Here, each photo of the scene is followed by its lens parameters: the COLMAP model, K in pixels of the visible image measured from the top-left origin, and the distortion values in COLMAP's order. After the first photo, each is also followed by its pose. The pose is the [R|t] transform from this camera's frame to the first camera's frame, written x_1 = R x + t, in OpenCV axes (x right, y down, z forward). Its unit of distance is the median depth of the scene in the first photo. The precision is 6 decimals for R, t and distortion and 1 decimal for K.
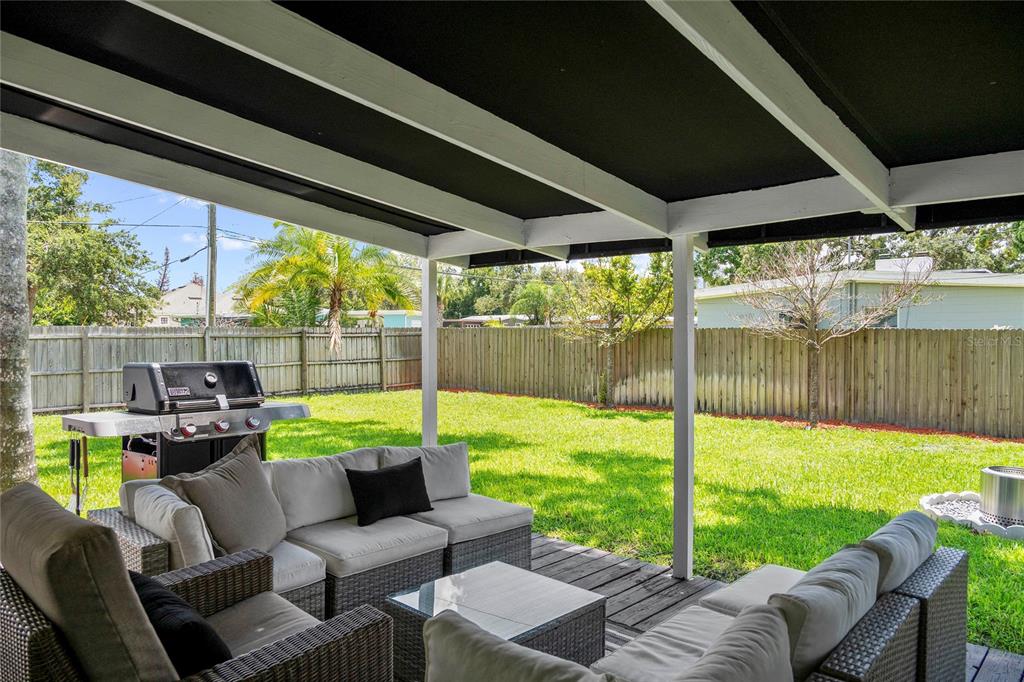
lens RADIAL K [[678.1, 0, 512.0], [0, 678.1, 341.0], [0, 0, 1]] dist [0.018811, 0.000066]
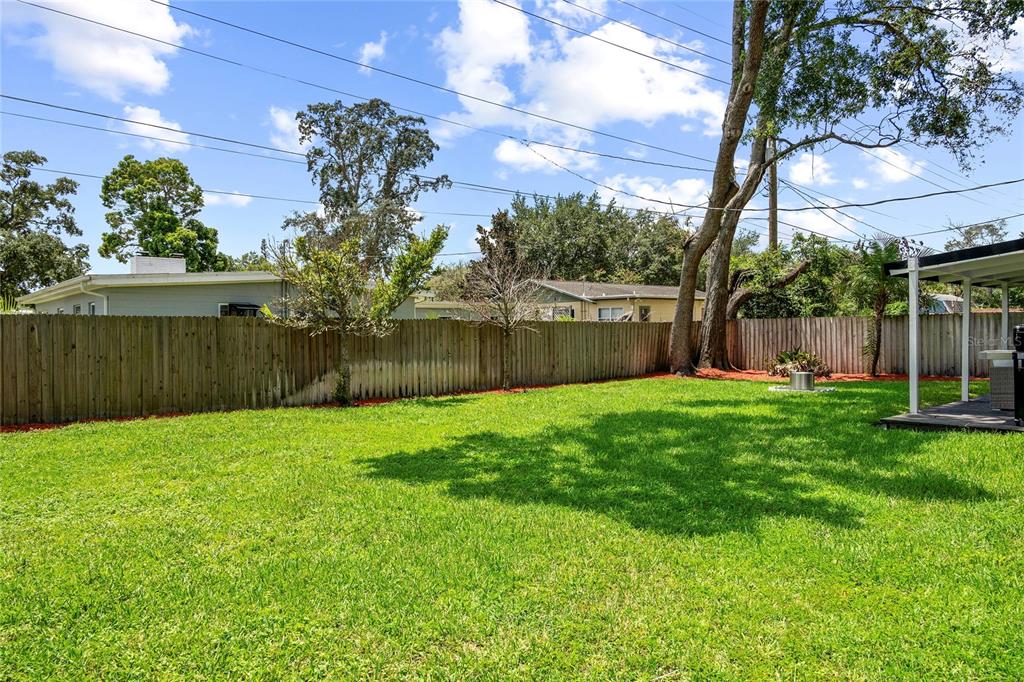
lens RADIAL K [[678.1, 0, 512.0], [0, 678.1, 341.0], [0, 0, 1]] dist [0.018811, 0.000066]
pose [[0.108336, -0.014383, 0.994010, -0.908558], [0.020969, 0.999706, 0.012180, 0.007772], [-0.993893, 0.019524, 0.108606, 0.861944]]
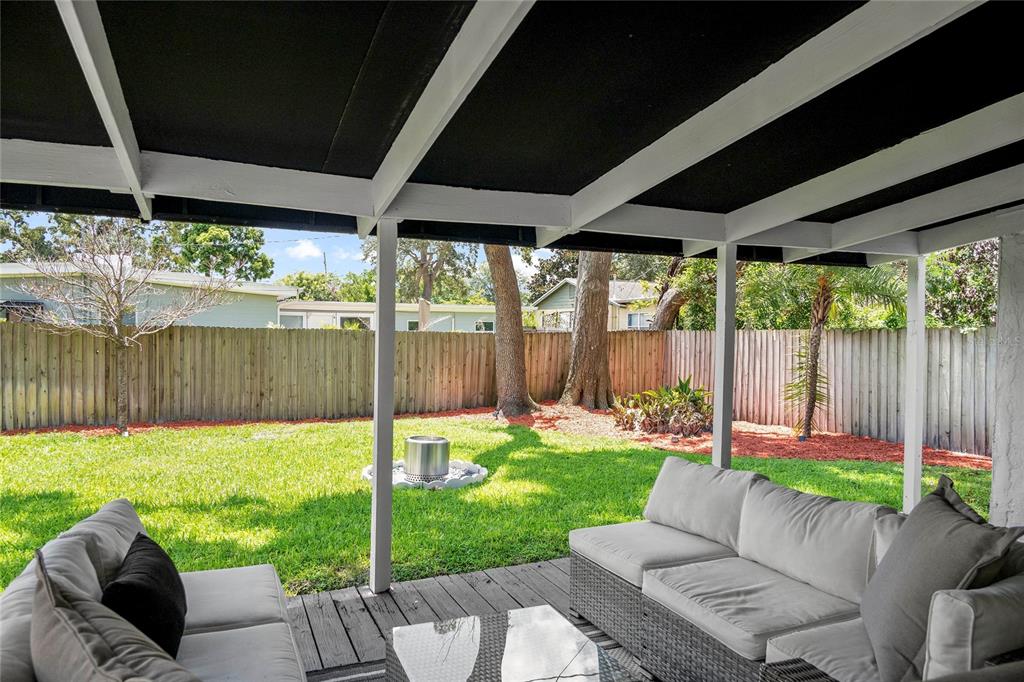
lens RADIAL K [[678.1, 0, 512.0], [0, 678.1, 341.0], [0, 0, 1]] dist [0.018811, 0.000066]
pose [[0.415756, 0.000395, 0.909476, -0.172637], [-0.002281, 0.999997, 0.000608, 0.002194], [-0.909474, -0.002327, 0.415755, 0.151808]]
